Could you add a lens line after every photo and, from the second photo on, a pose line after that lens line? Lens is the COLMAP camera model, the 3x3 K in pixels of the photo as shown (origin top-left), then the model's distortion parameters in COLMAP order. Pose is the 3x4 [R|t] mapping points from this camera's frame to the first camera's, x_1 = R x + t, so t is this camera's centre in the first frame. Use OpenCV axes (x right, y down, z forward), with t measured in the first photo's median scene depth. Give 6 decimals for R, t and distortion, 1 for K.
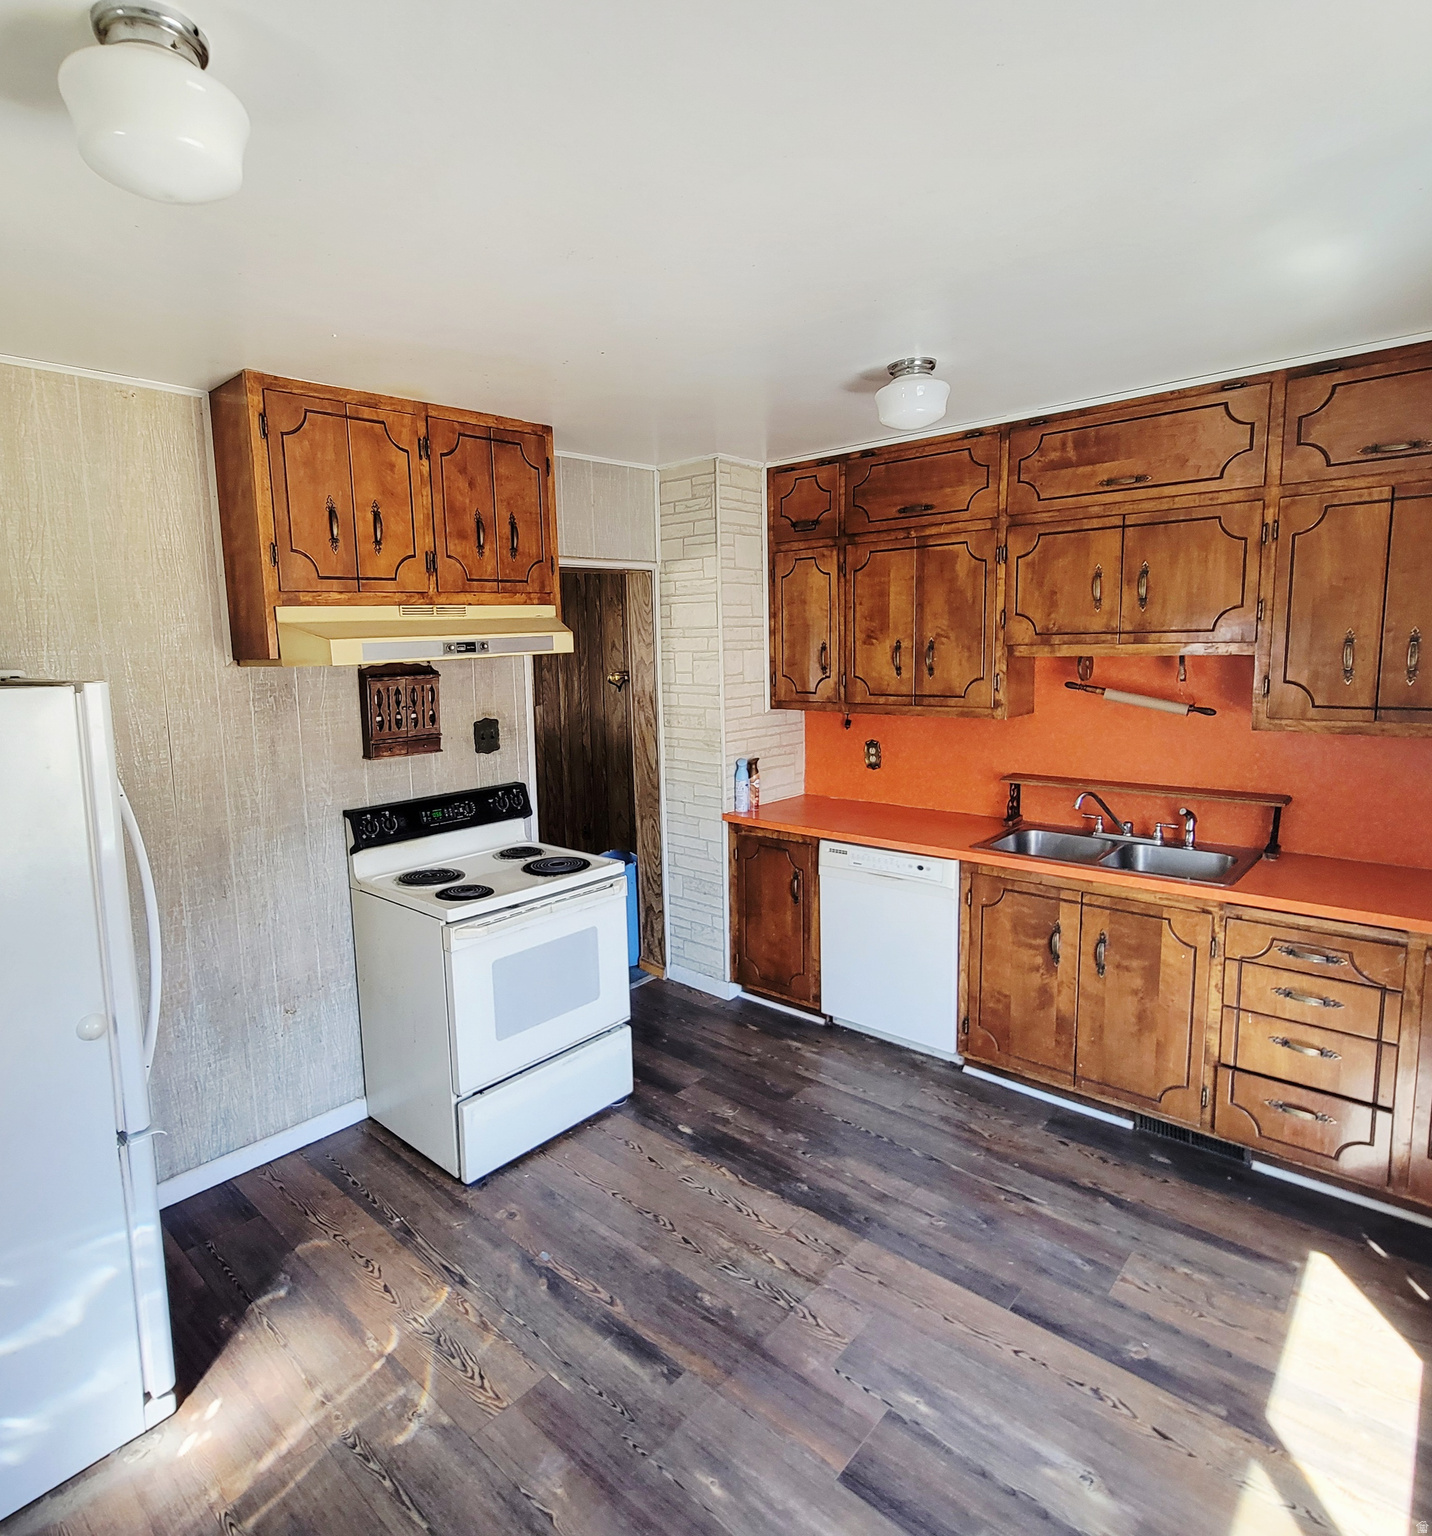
lens RADIAL K [[909.6, 0, 716.0], [0, 909.6, 768.0], [0, 0, 1]] dist [-0.000989, -0.000379]
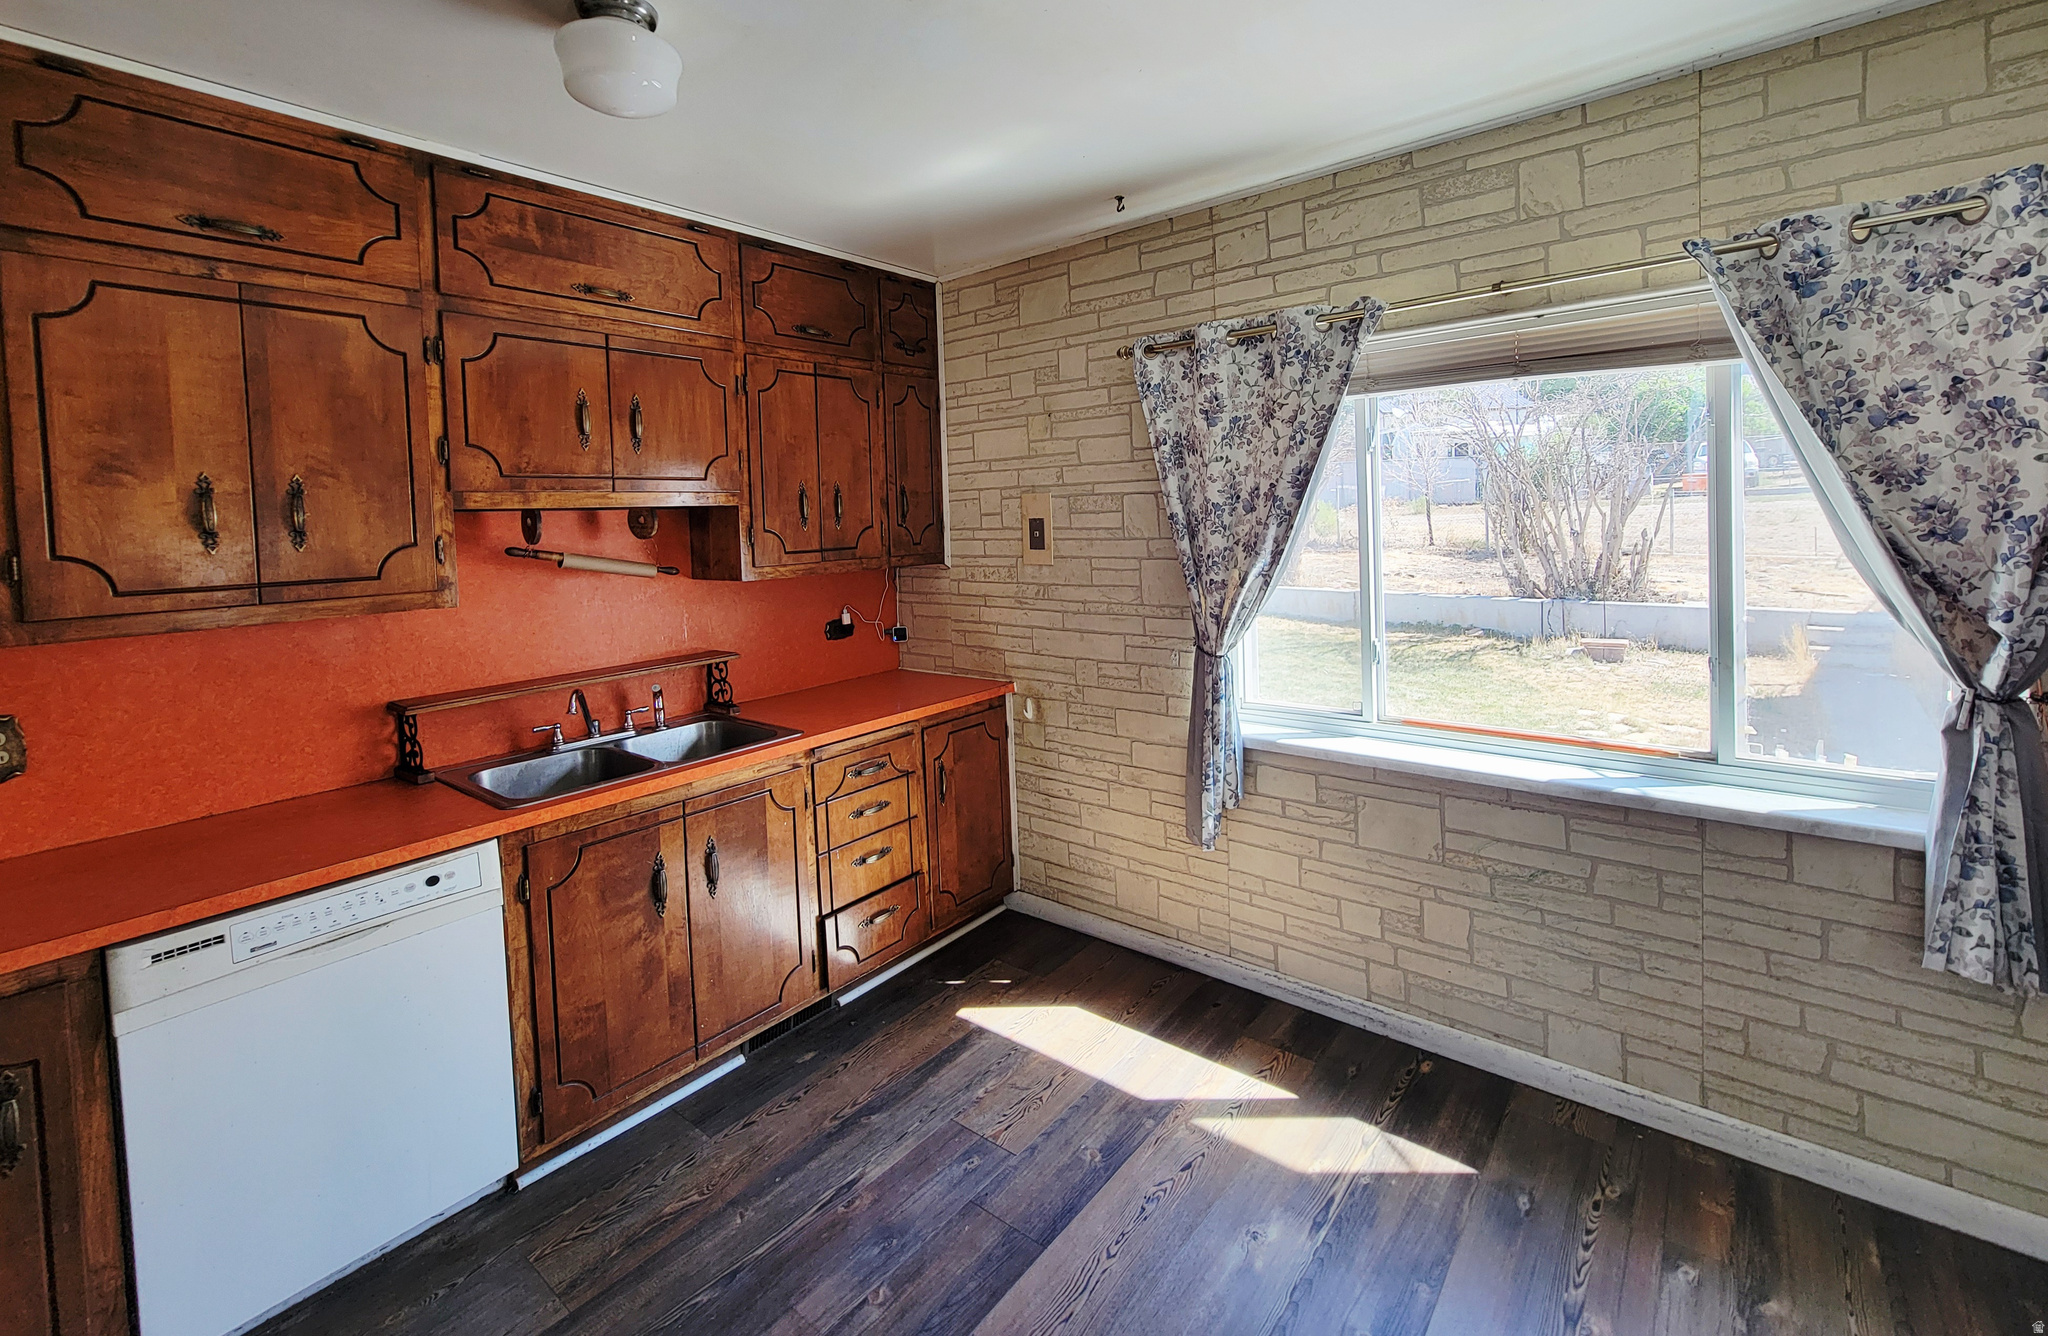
lens RADIAL K [[853.3, 0, 1021.6], [0, 853.3, 556.8], [0, 0, 1]] dist [0.002108, 0.000316]
pose [[-0.032385, -0.021759, 0.999239, -0.322083], [0.179479, 0.983385, 0.027231, -0.036084], [-0.983229, 0.180224, -0.027942, 0.675254]]
